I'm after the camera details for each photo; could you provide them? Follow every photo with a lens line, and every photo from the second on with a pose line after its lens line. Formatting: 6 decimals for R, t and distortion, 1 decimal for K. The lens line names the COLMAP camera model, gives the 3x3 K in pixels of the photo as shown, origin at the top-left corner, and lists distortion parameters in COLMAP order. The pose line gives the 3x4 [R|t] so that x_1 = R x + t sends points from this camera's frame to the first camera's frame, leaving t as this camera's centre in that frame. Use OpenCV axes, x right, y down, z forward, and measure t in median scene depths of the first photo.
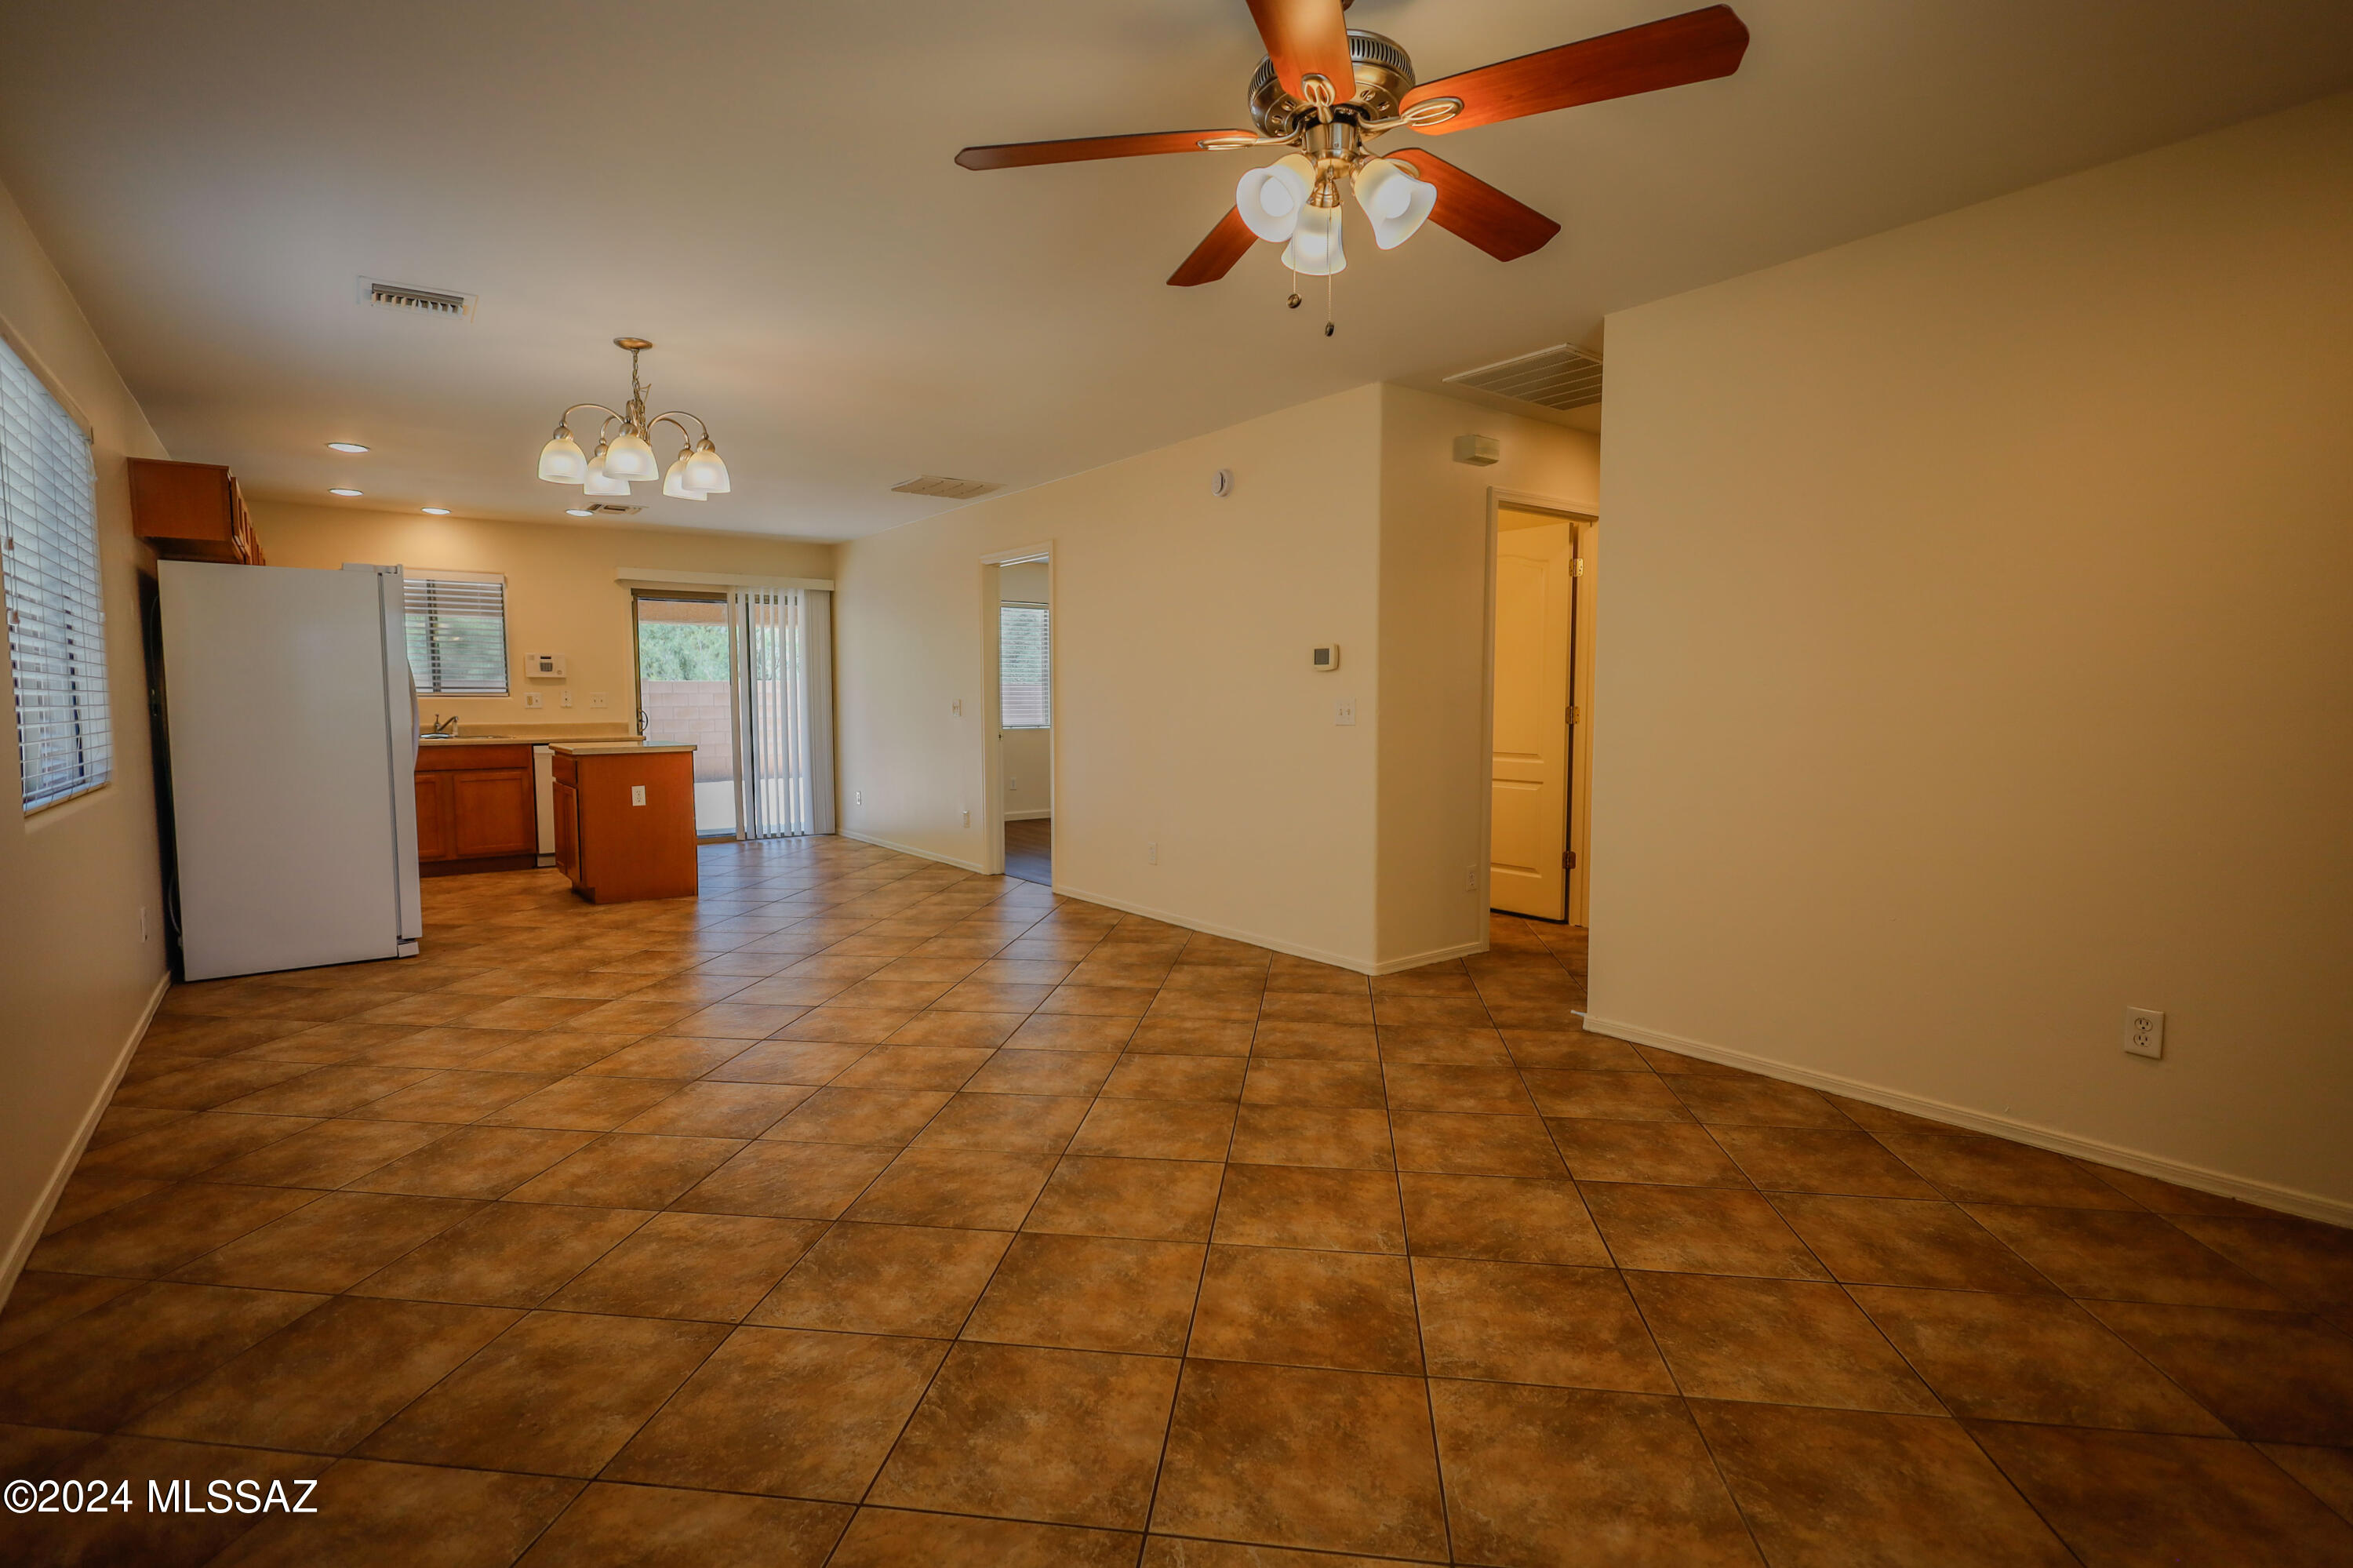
lens RADIAL K [[1104.7, 0, 1187.5], [0, 1104.7, 786.9], [0, 0, 1]] dist [-0.000473, 0.002025]
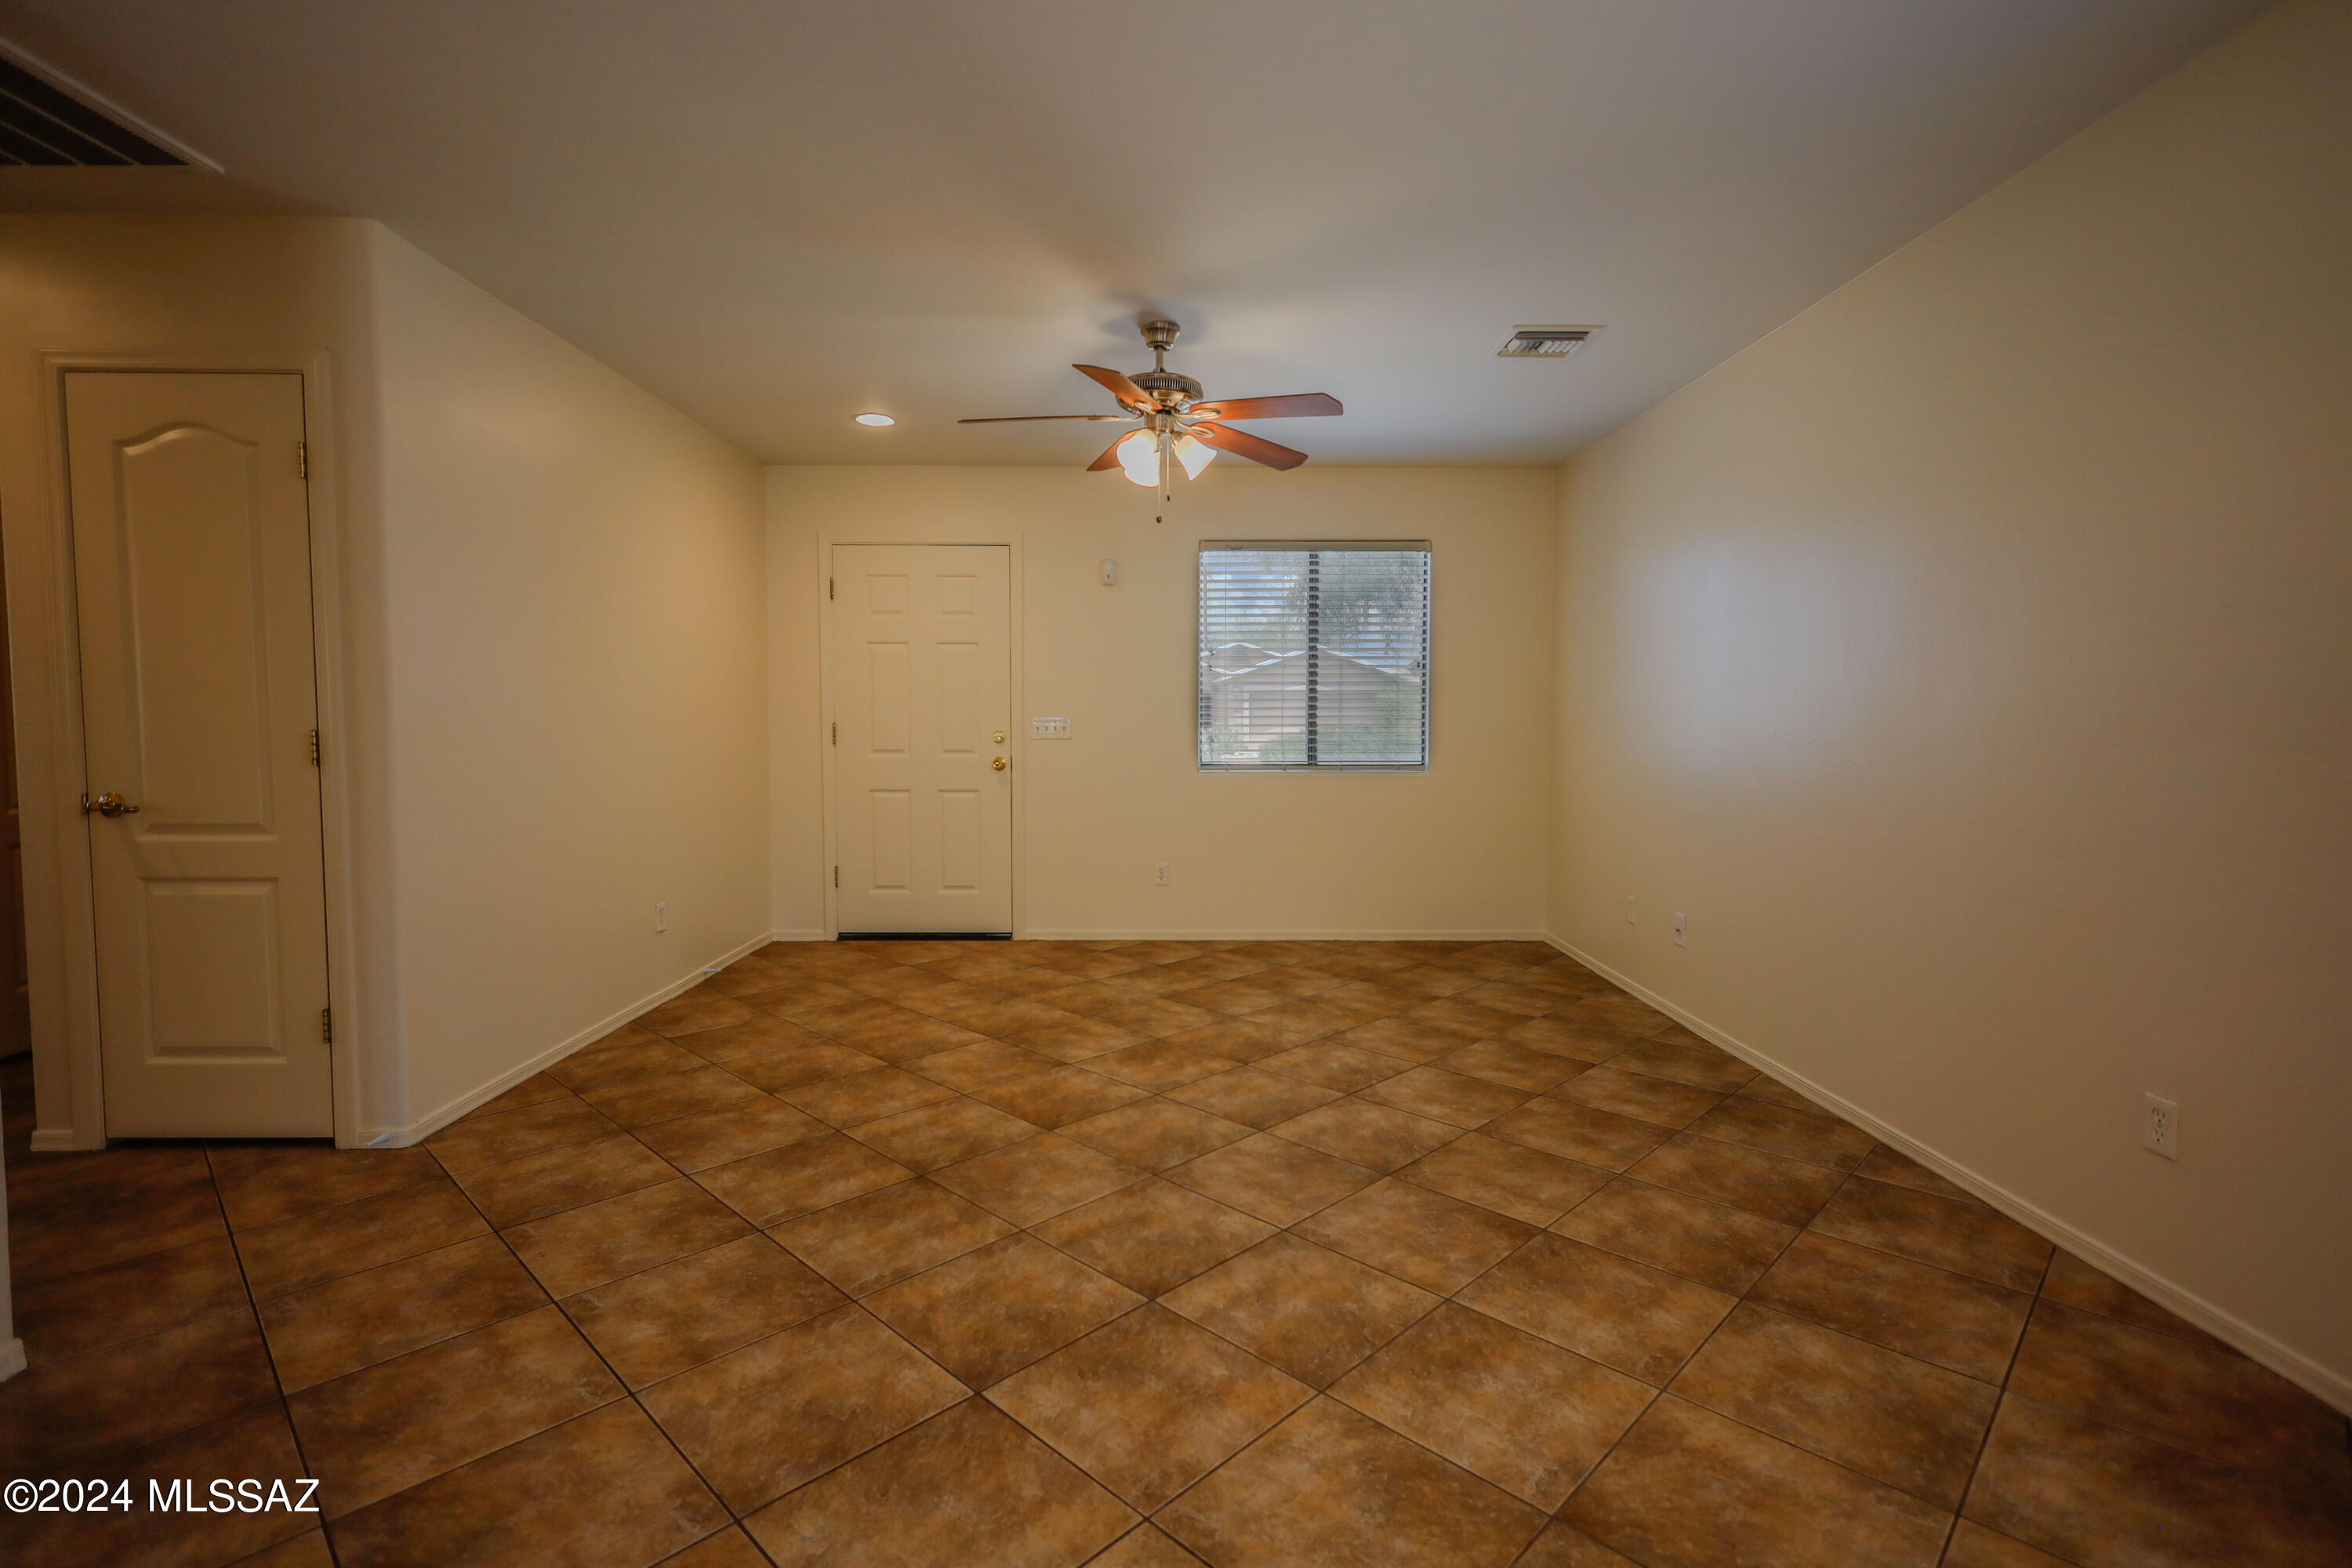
lens RADIAL K [[1104.1, 0, 1166.7], [0, 1104.1, 781.3], [0, 0, 1]] dist [-0.000473, 0.002025]
pose [[-0.788576, -0.033640, 0.614017, -0.608961], [0.050187, 0.991651, 0.118784, -0.113740], [-0.612886, 0.124486, -0.780304, 1.463257]]
